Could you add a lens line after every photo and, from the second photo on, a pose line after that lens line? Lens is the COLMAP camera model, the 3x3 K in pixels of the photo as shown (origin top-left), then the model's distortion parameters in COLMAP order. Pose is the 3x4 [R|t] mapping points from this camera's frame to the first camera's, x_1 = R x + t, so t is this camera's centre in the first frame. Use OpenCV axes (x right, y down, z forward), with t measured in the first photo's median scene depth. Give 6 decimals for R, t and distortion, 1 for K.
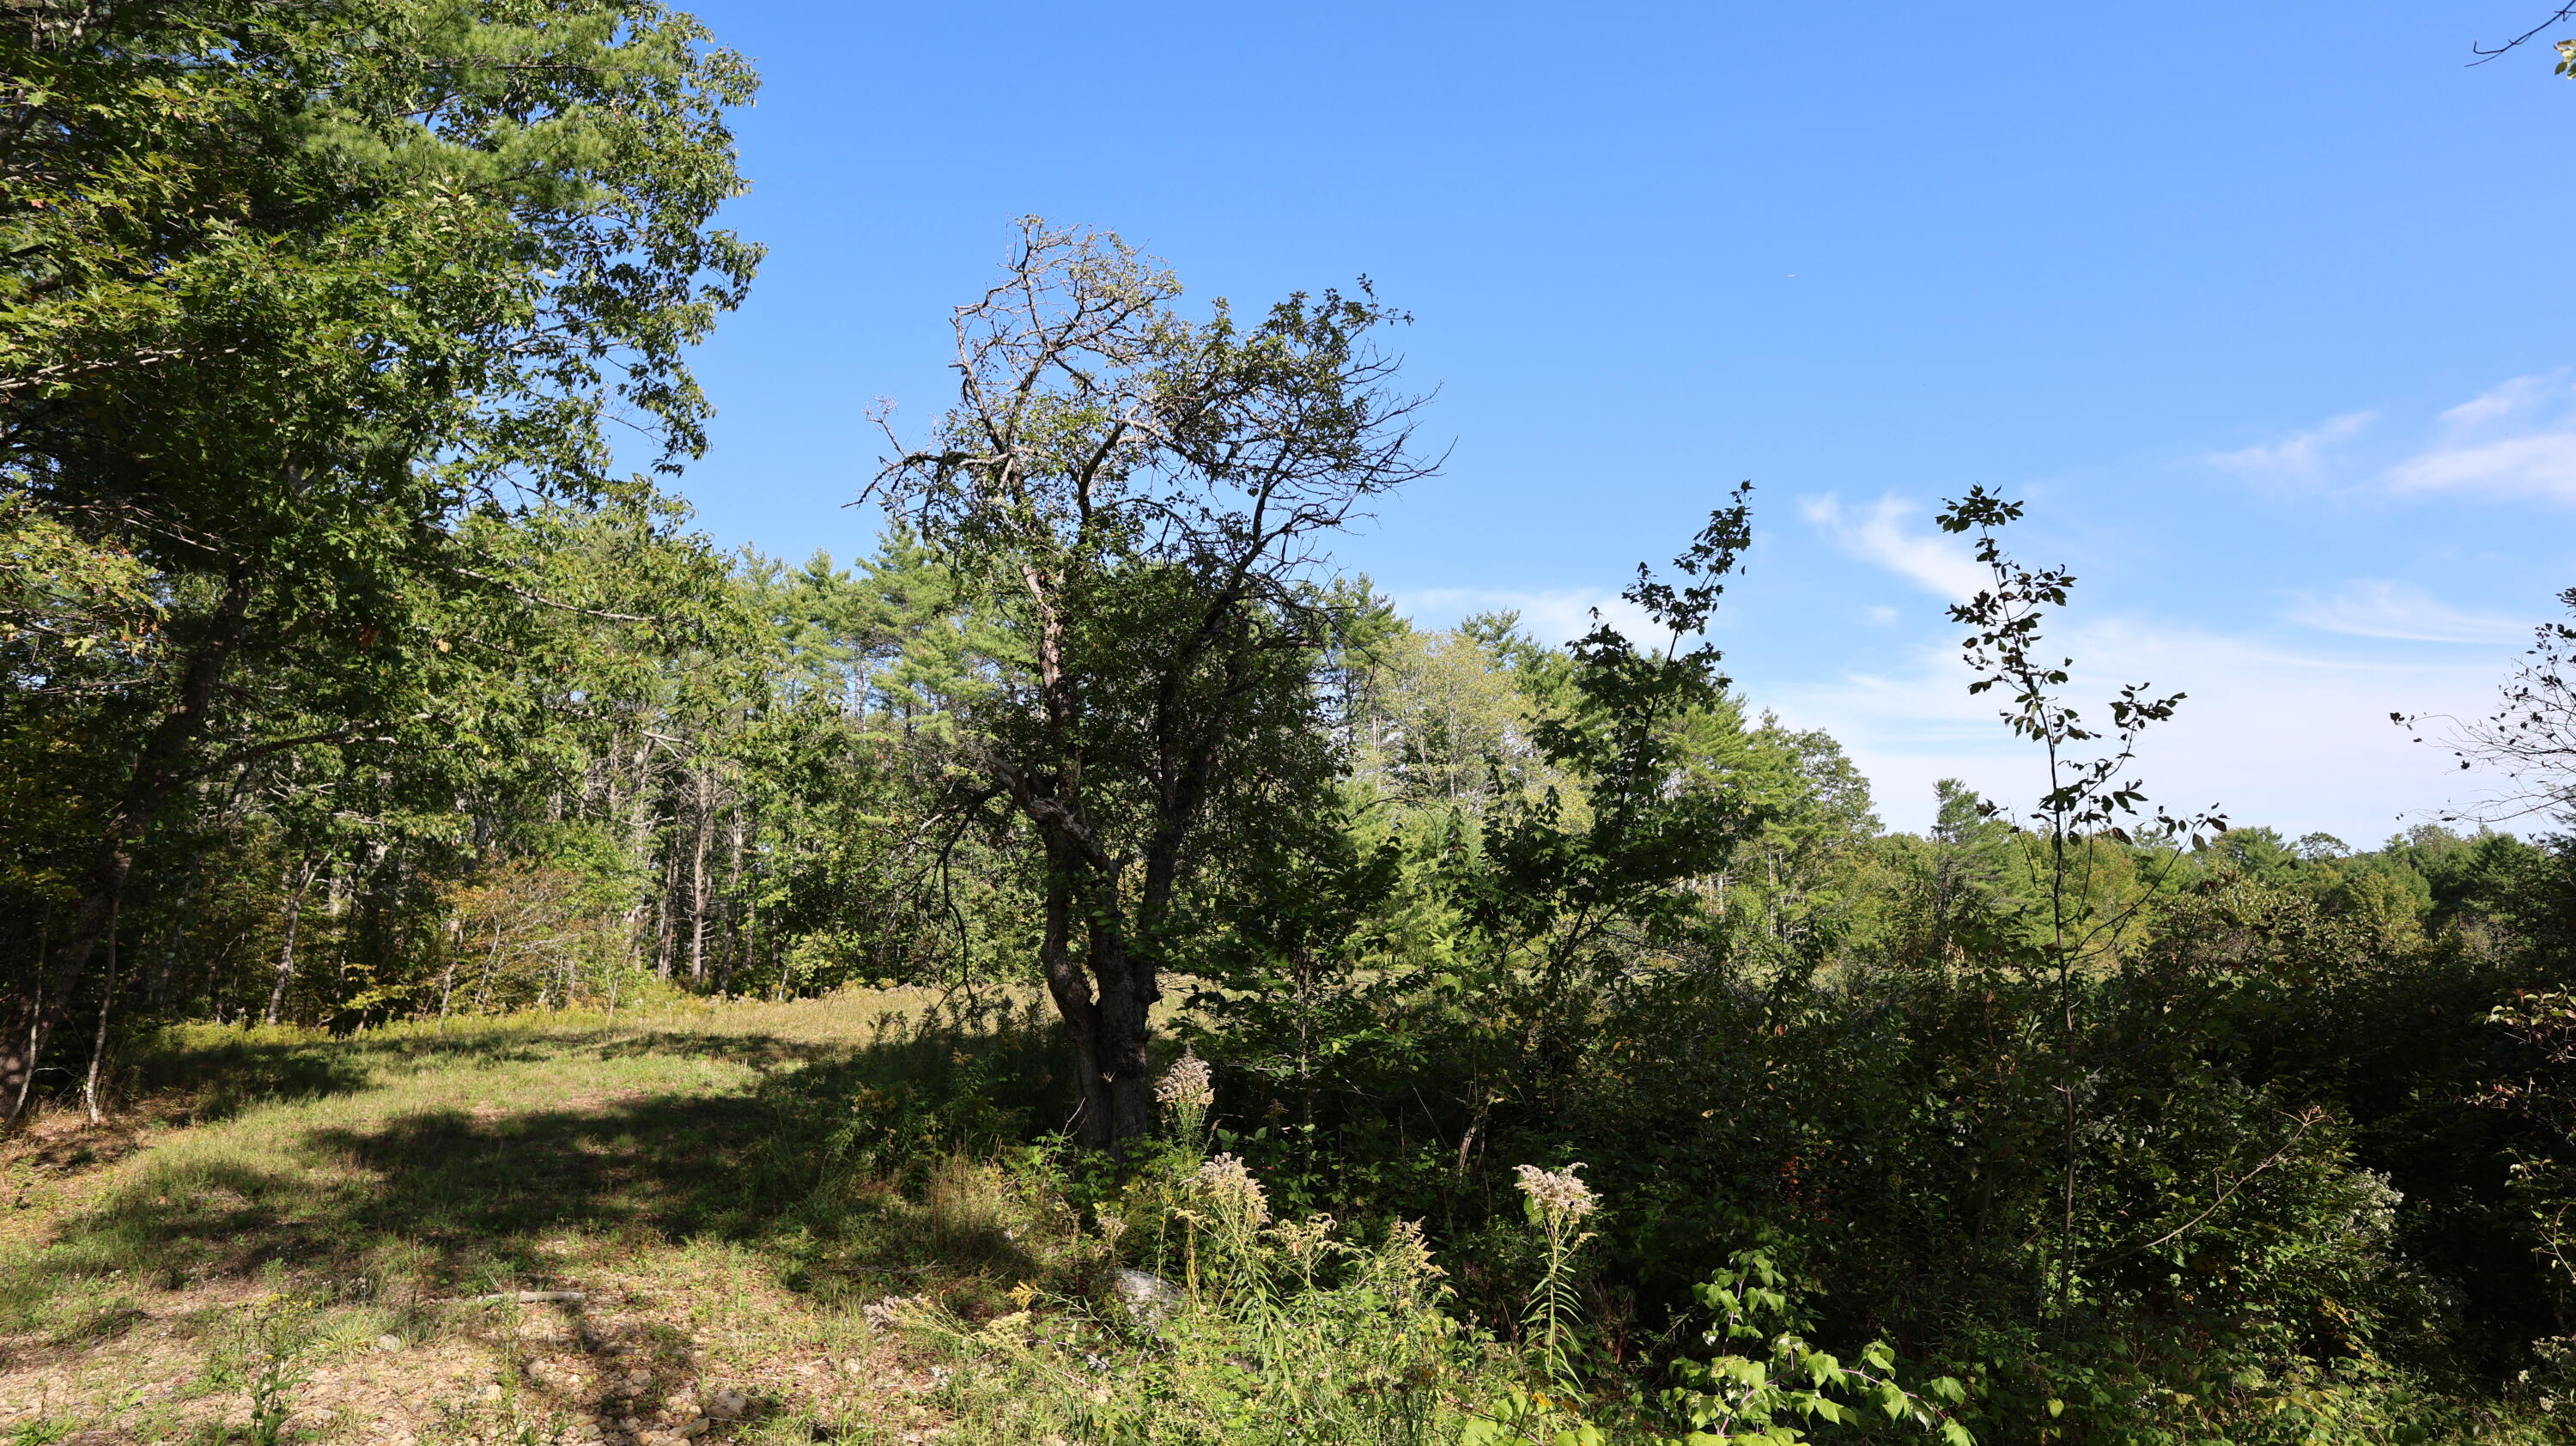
lens RADIAL K [[1349.9, 0, 1288.0], [0, 1349.9, 723.0], [0, 0, 1]] dist [-0.004696, -0.000981]
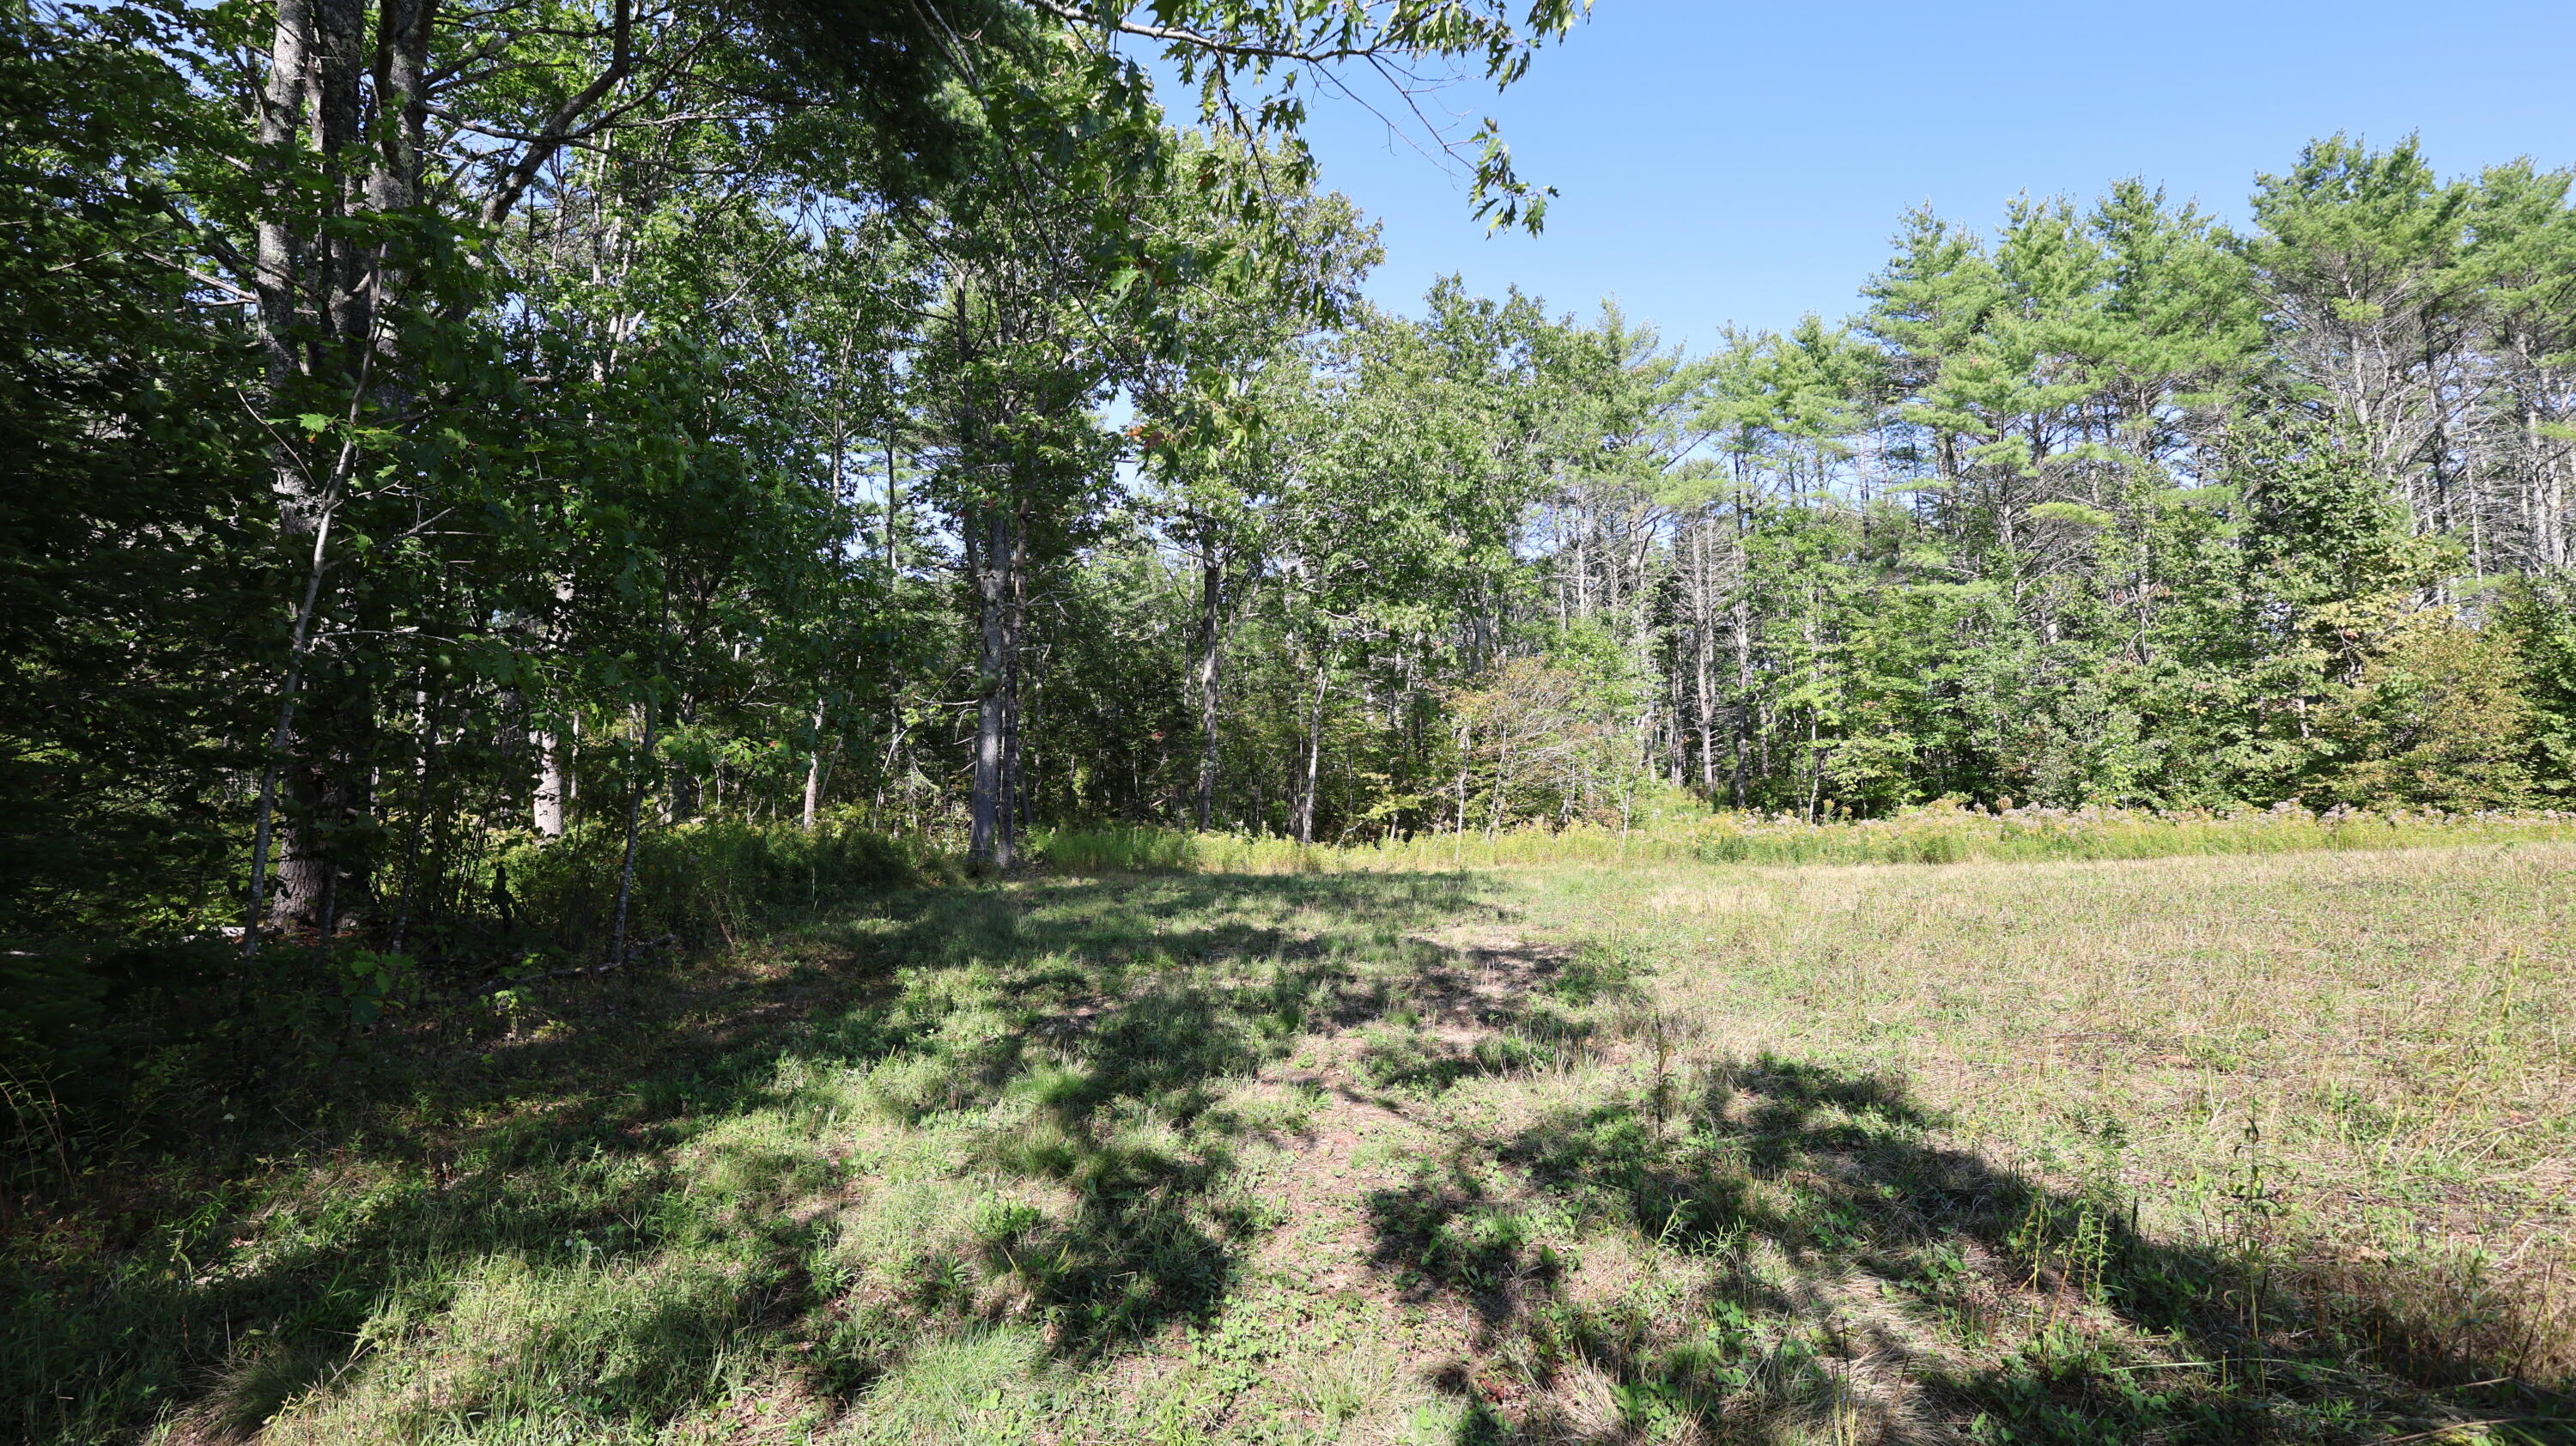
lens RADIAL K [[1113.2, 0, 1292.5], [0, 1113.2, 713.4], [0, 0, 1]] dist [0.000891, 0.000702]
pose [[0.726579, -0.032592, -0.686309, -0.164554], [0.117747, 0.990004, 0.077642, 0.060822], [0.676918, -0.137224, 0.723154, 0.348098]]
